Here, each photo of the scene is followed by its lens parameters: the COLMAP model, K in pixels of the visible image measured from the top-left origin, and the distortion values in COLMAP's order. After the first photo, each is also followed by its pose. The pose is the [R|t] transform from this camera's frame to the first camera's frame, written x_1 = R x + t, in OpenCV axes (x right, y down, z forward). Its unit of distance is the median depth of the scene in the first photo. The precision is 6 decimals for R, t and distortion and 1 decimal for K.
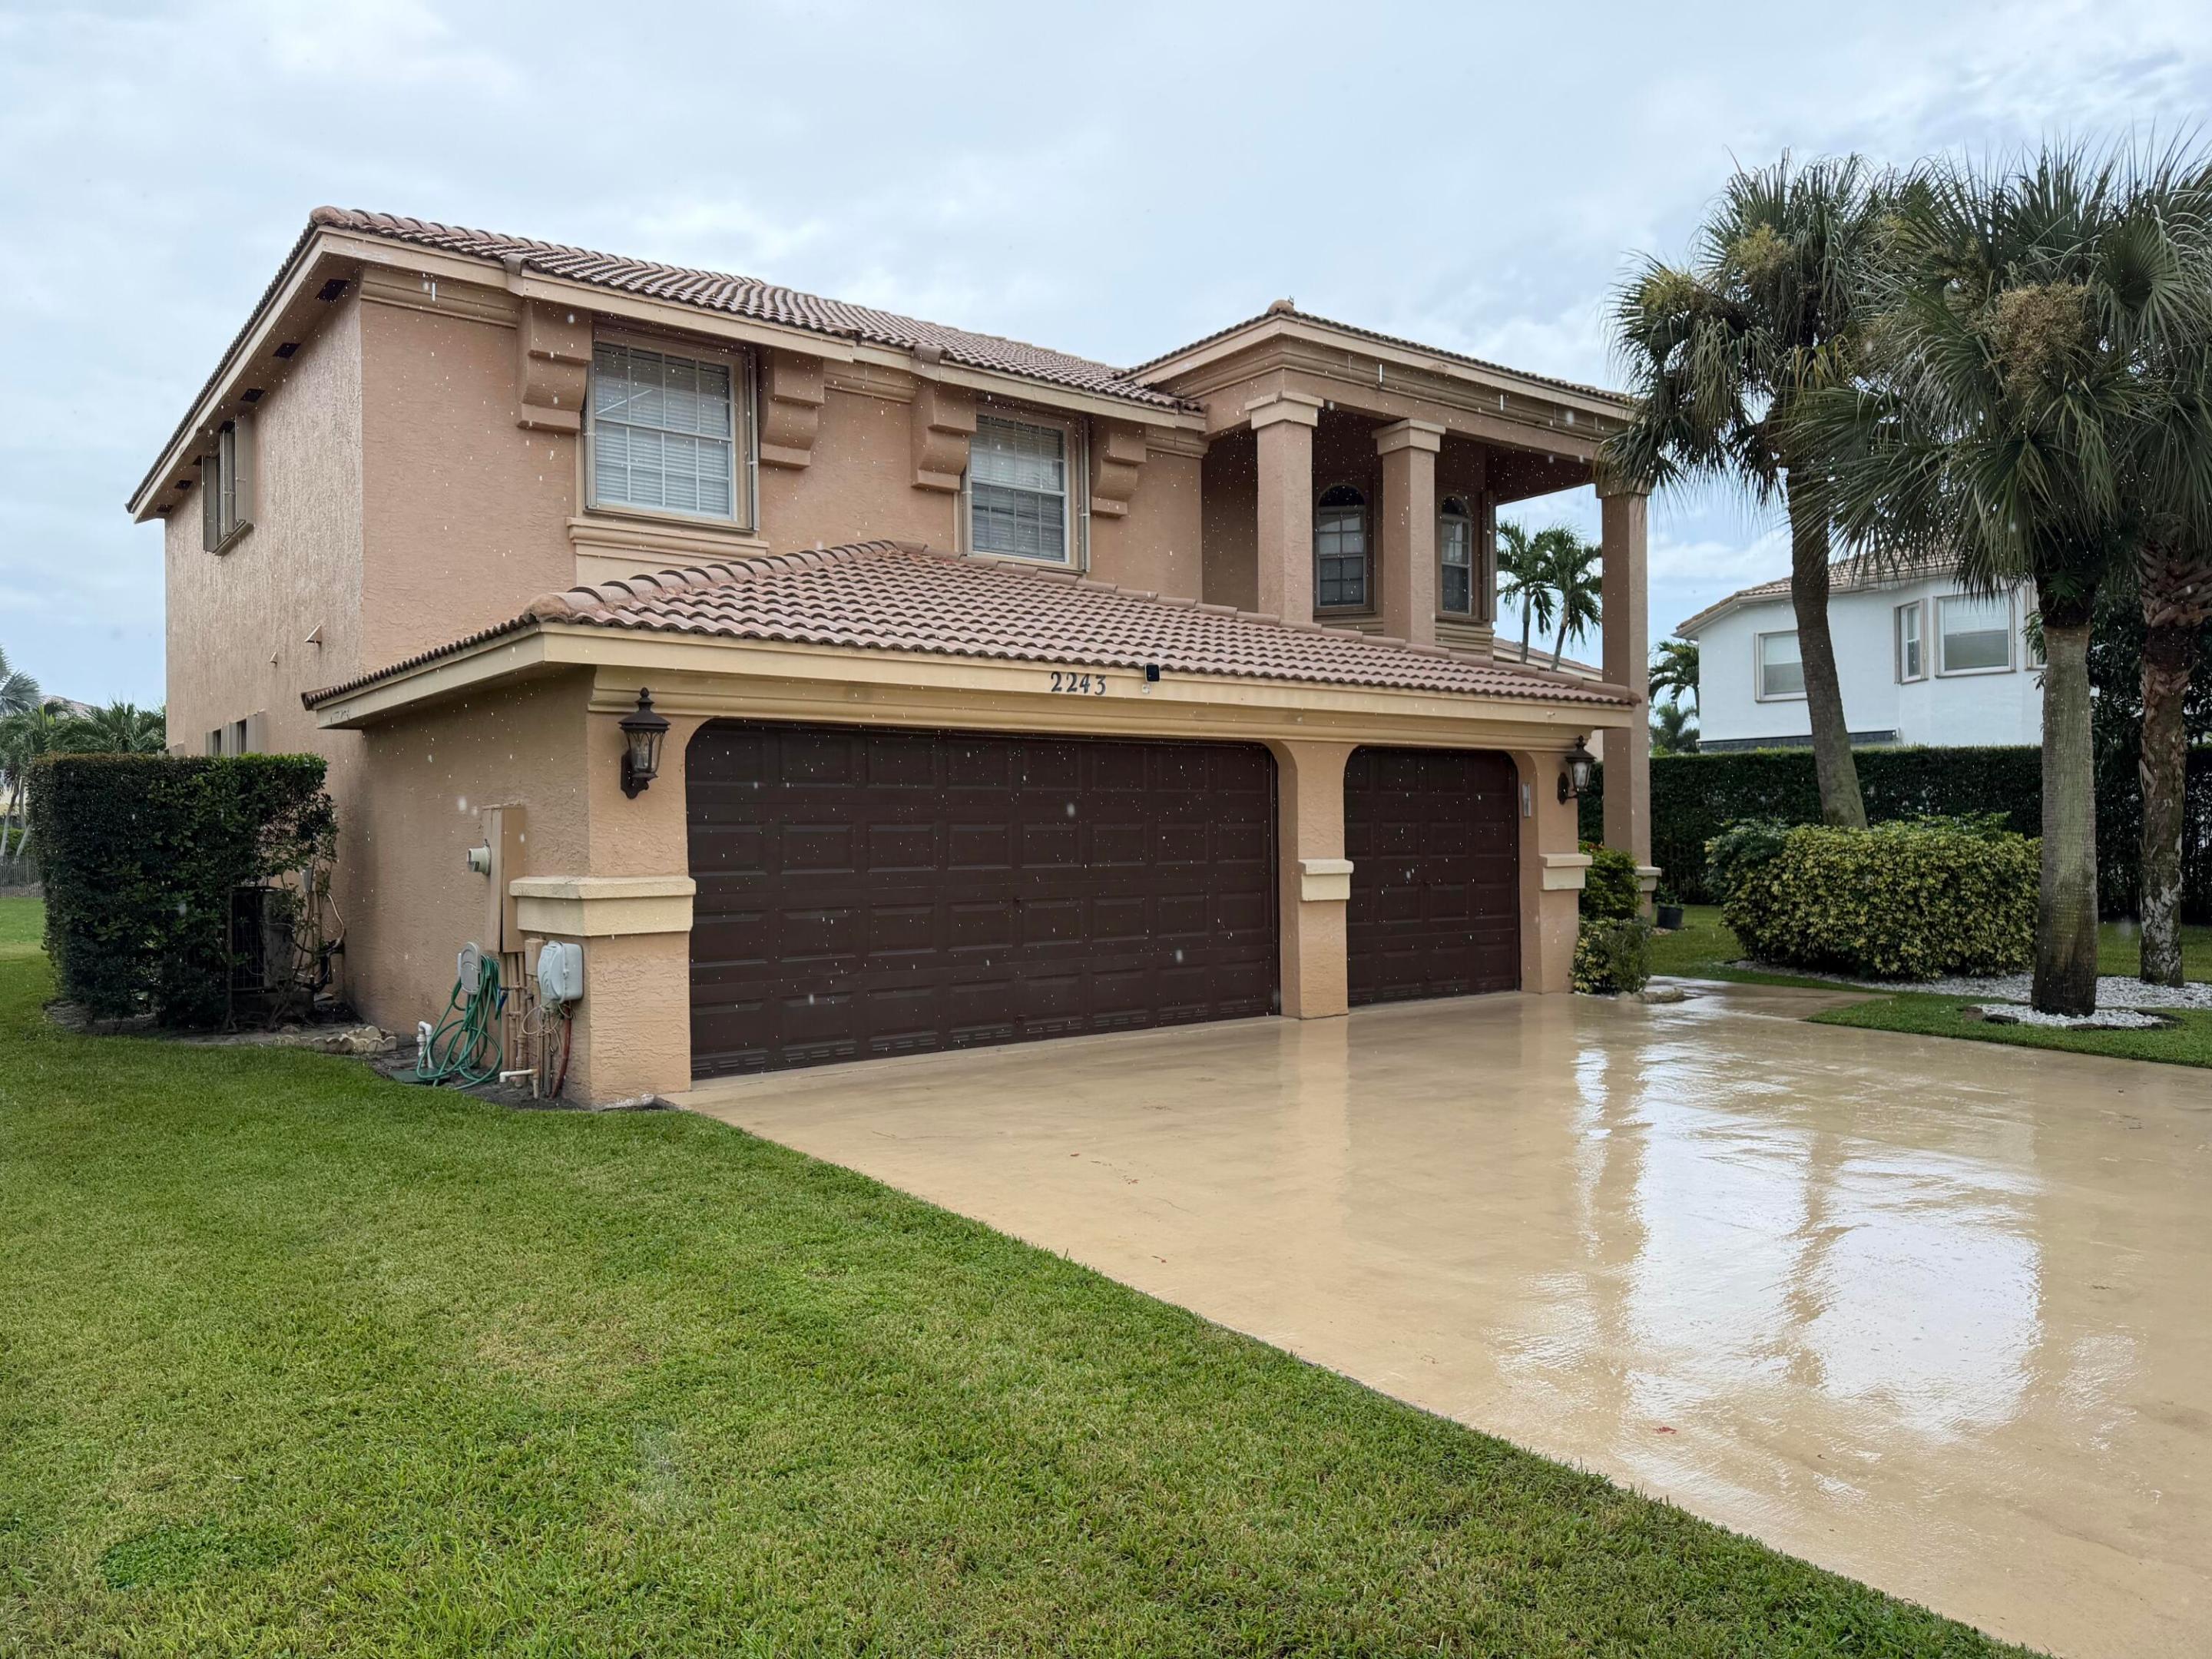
lens RADIAL K [[1537.5, 0, 1129.6], [0, 1537.5, 823.1], [0, 0, 1]] dist [0.085863, -0.112109]
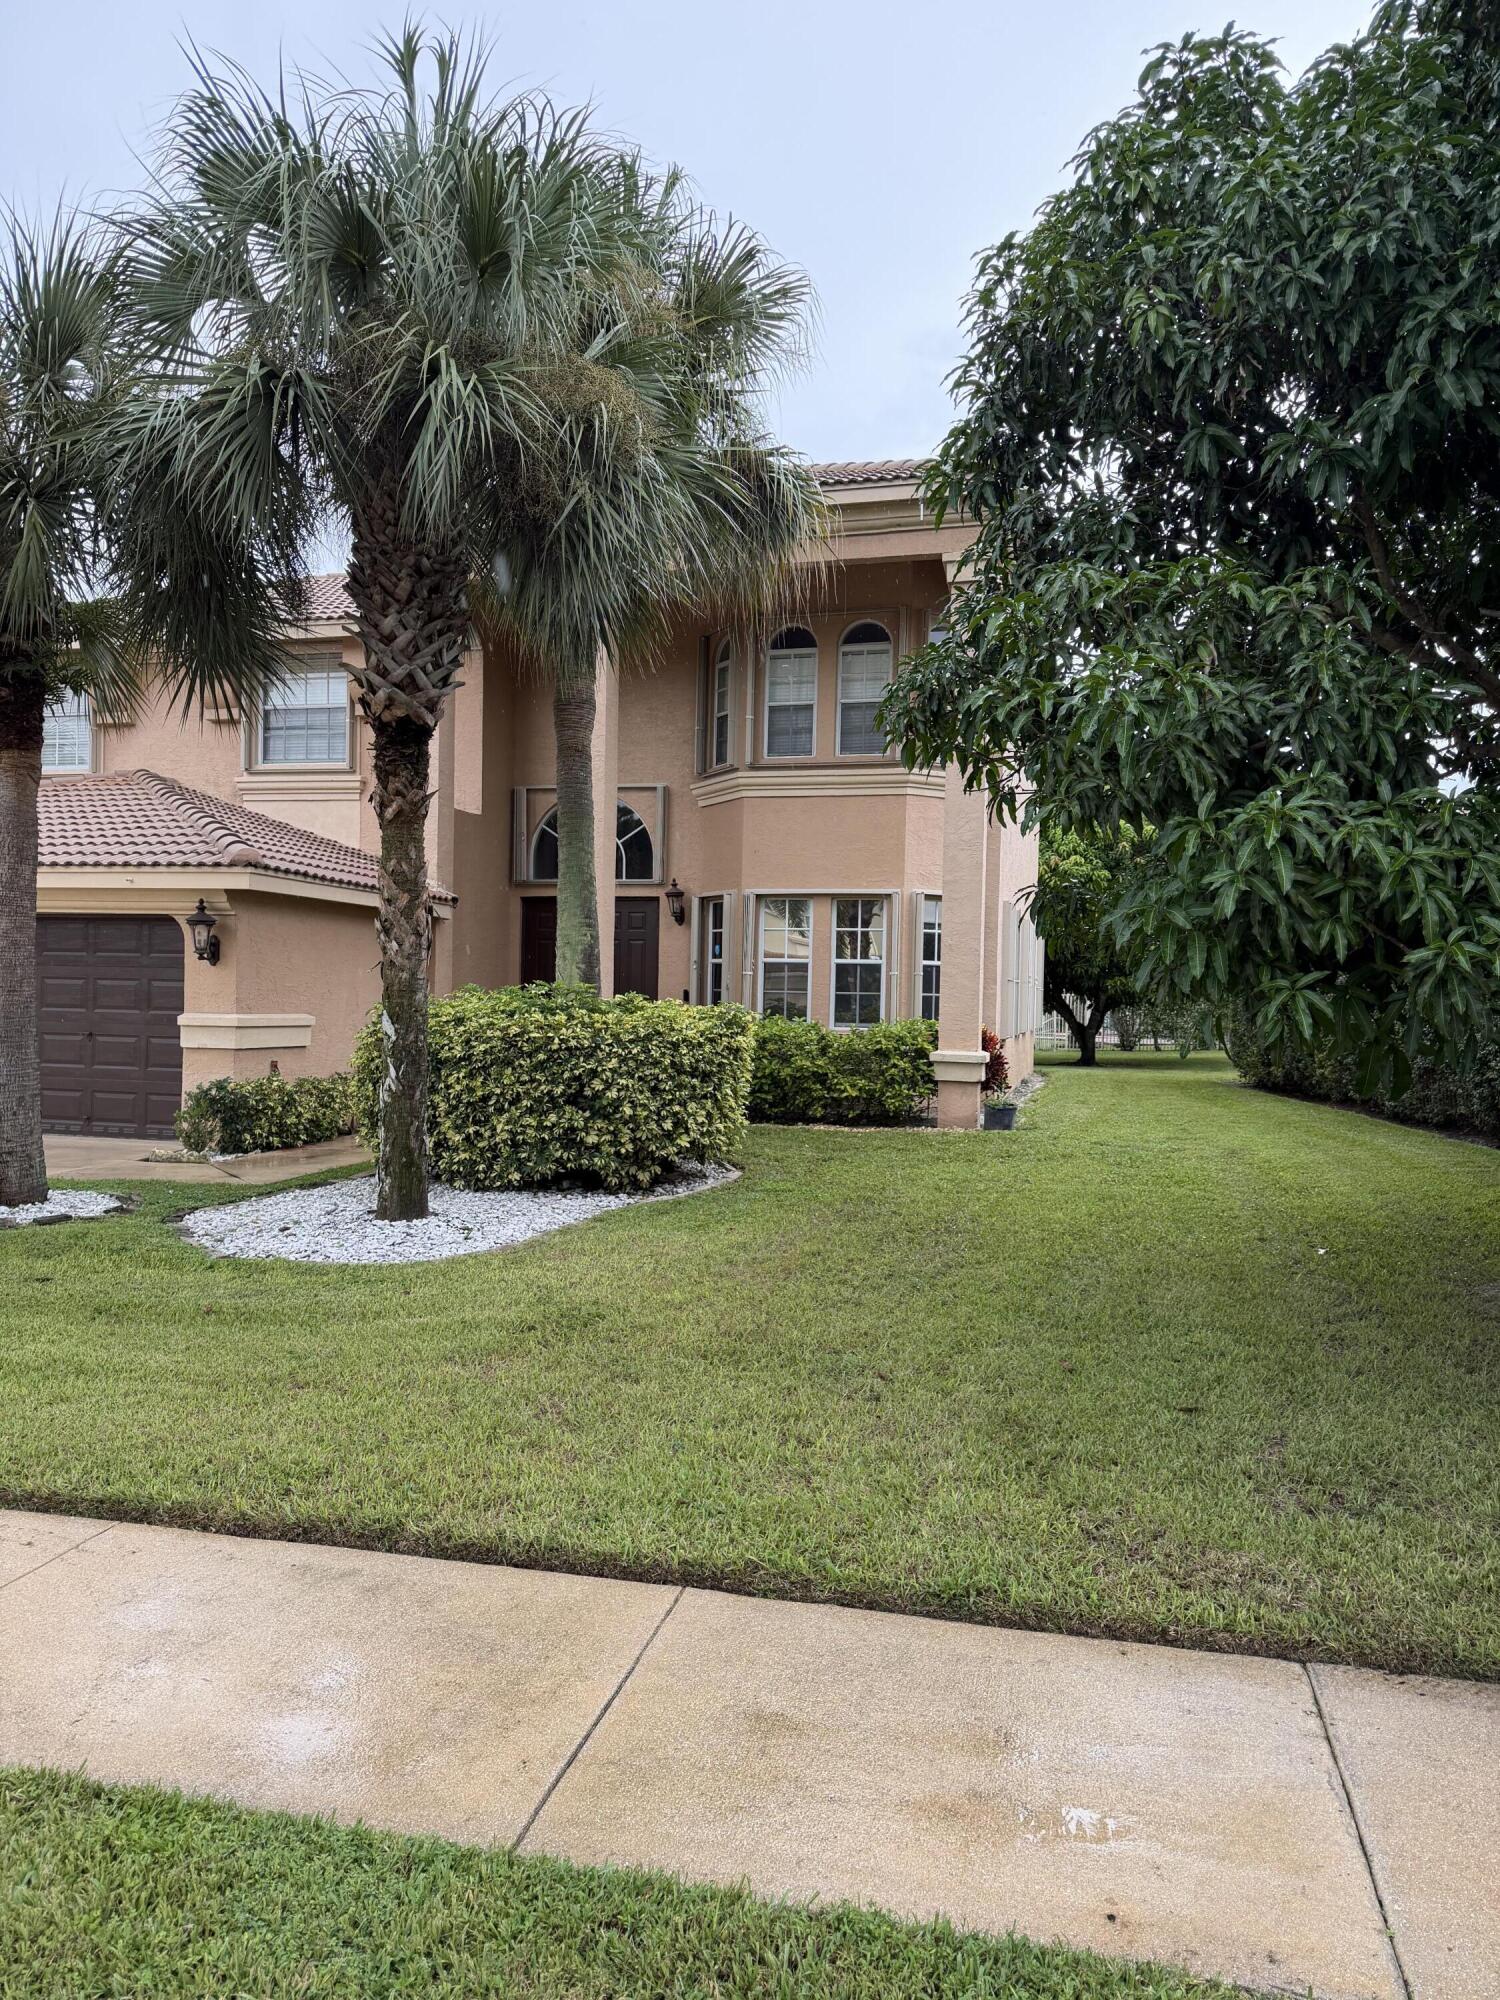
lens RADIAL K [[1378.7, 0, 744.2], [0, 1378.7, 1004.2], [0, 0, 1]] dist [0.141908, -0.224135]
pose [[0.616652, 0.025487, -0.786823, 1.395093], [-0.018927, 0.999667, 0.017549, -0.010319], [0.787008, 0.004070, 0.616929, 0.800821]]
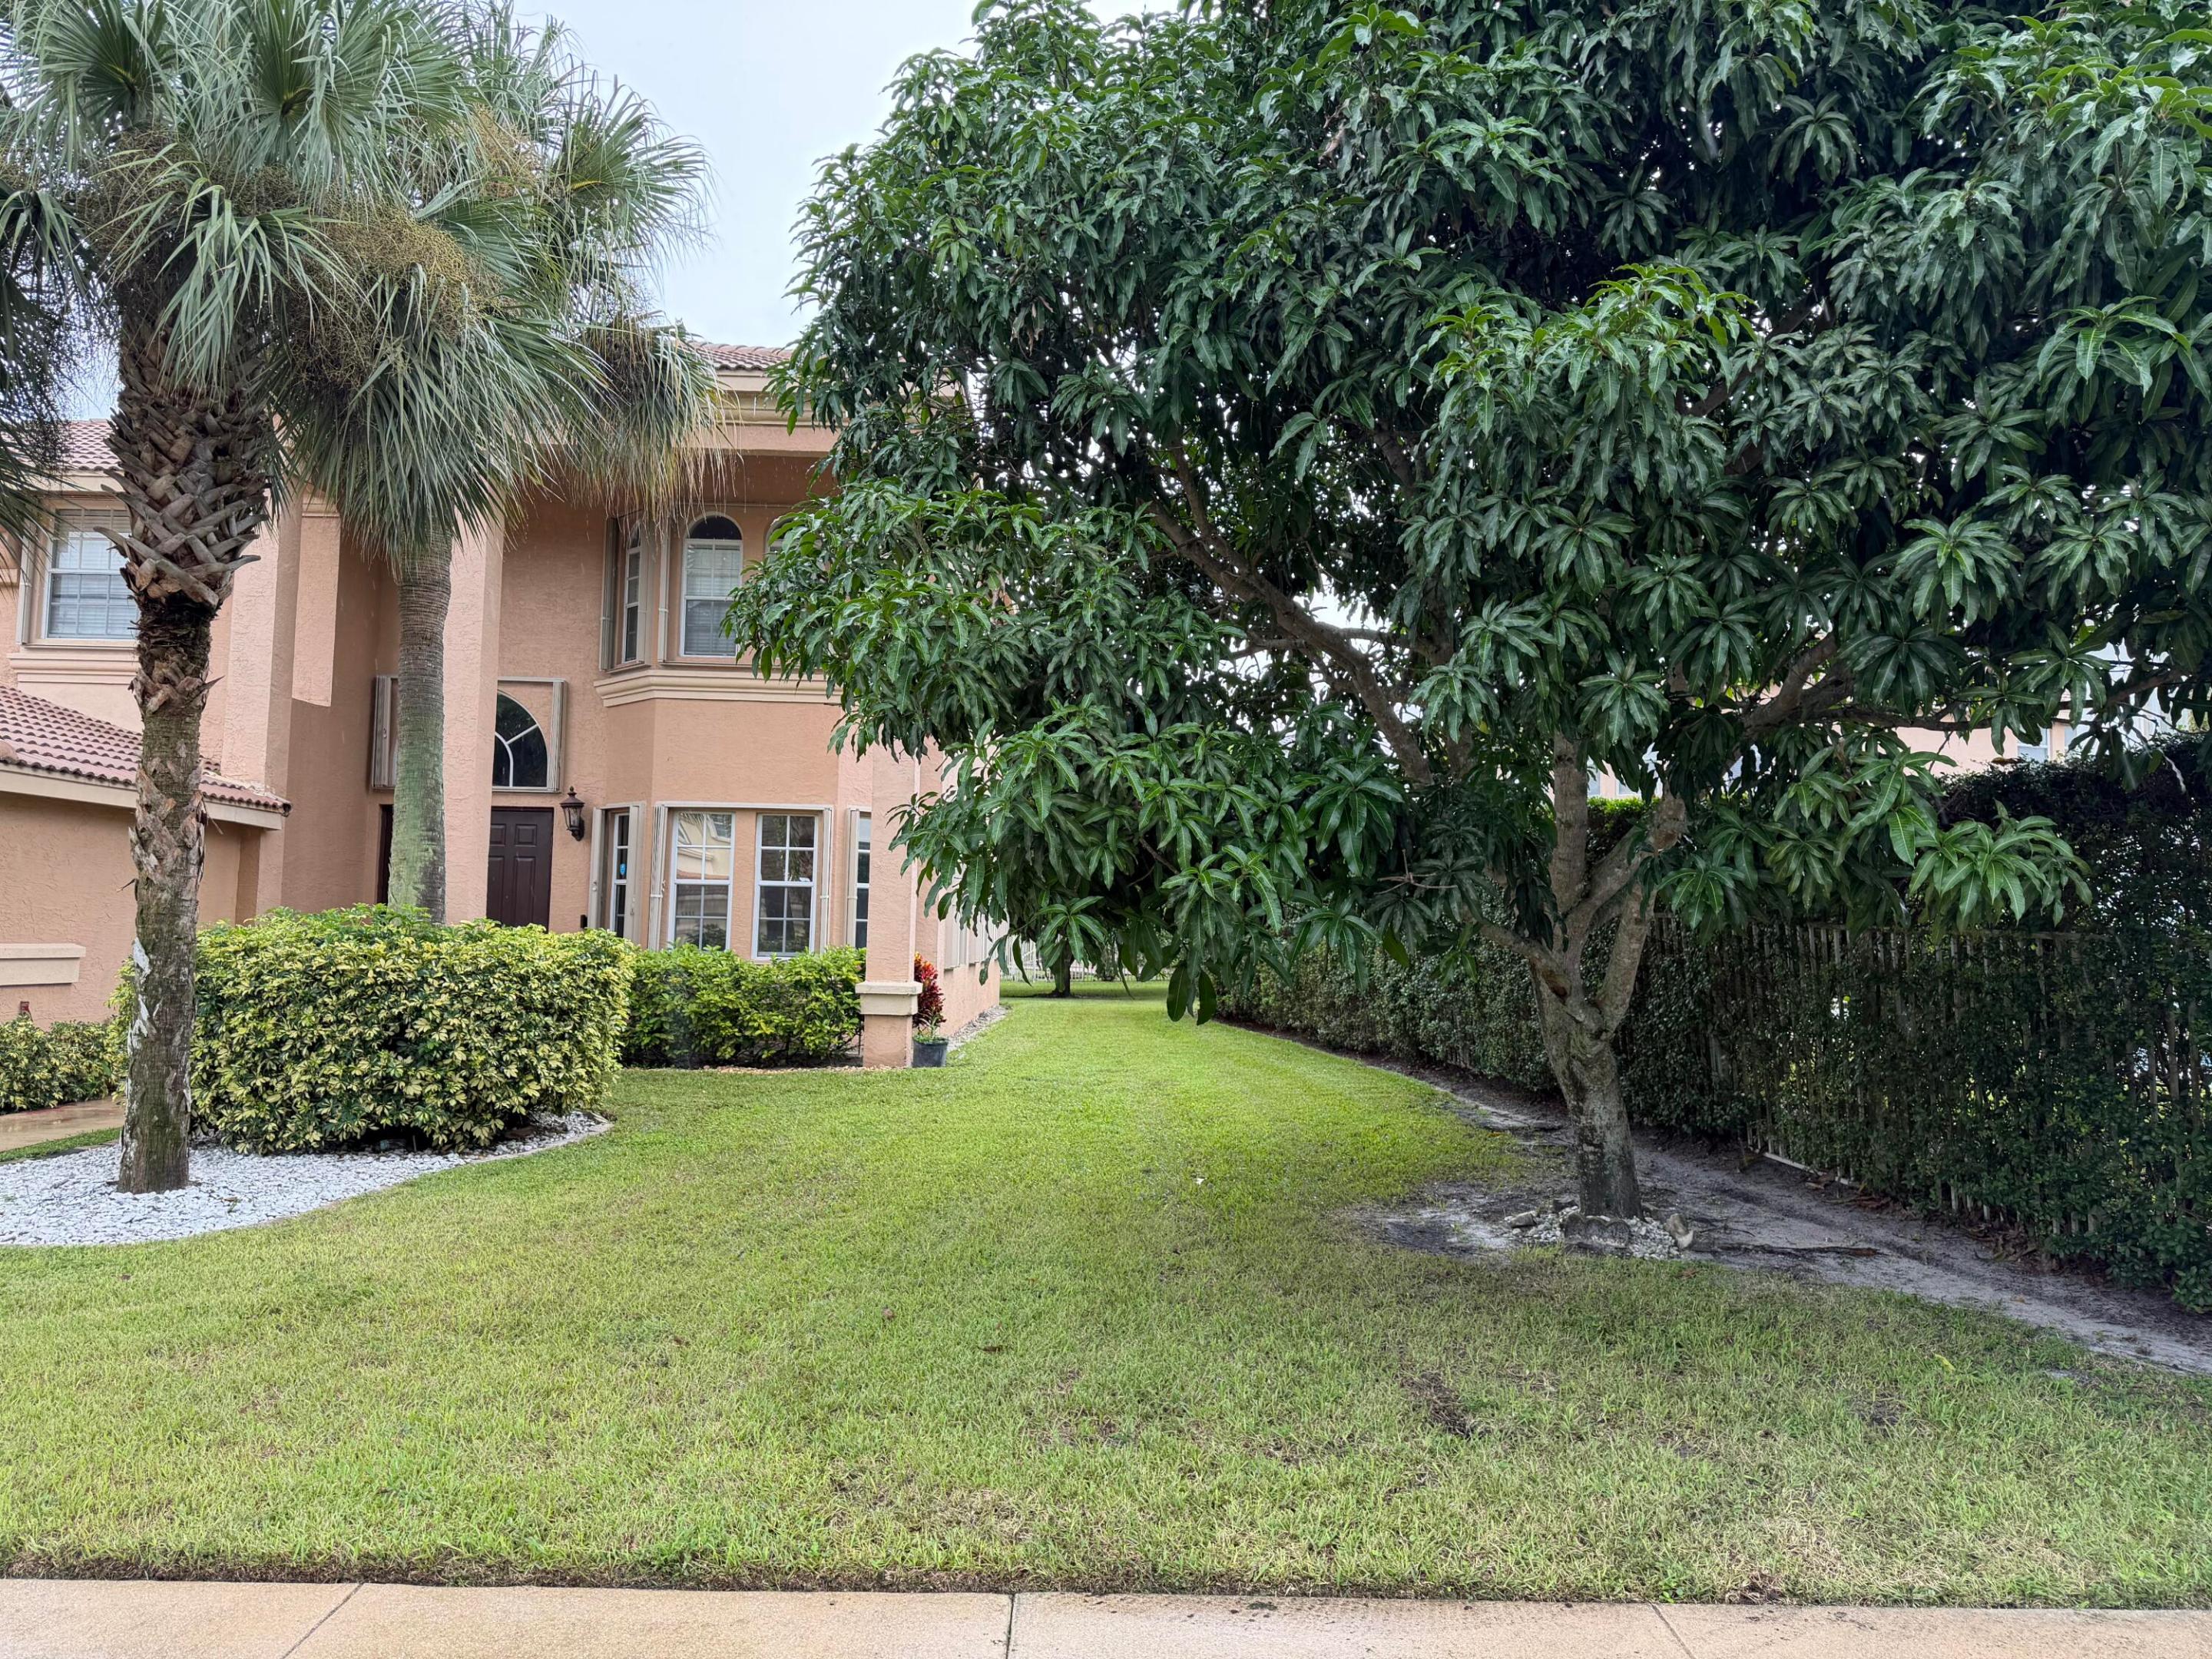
lens RADIAL K [[1531.7, 0, 1083.8], [0, 1531.7, 832.0], [0, 0, 1]] dist [0.090249, -0.112583]
pose [[0.785302, -0.013961, -0.618955, 1.448361], [-0.023565, 0.998347, -0.052417, -0.011075], [0.618664, 0.055749, 0.783675, 0.820795]]
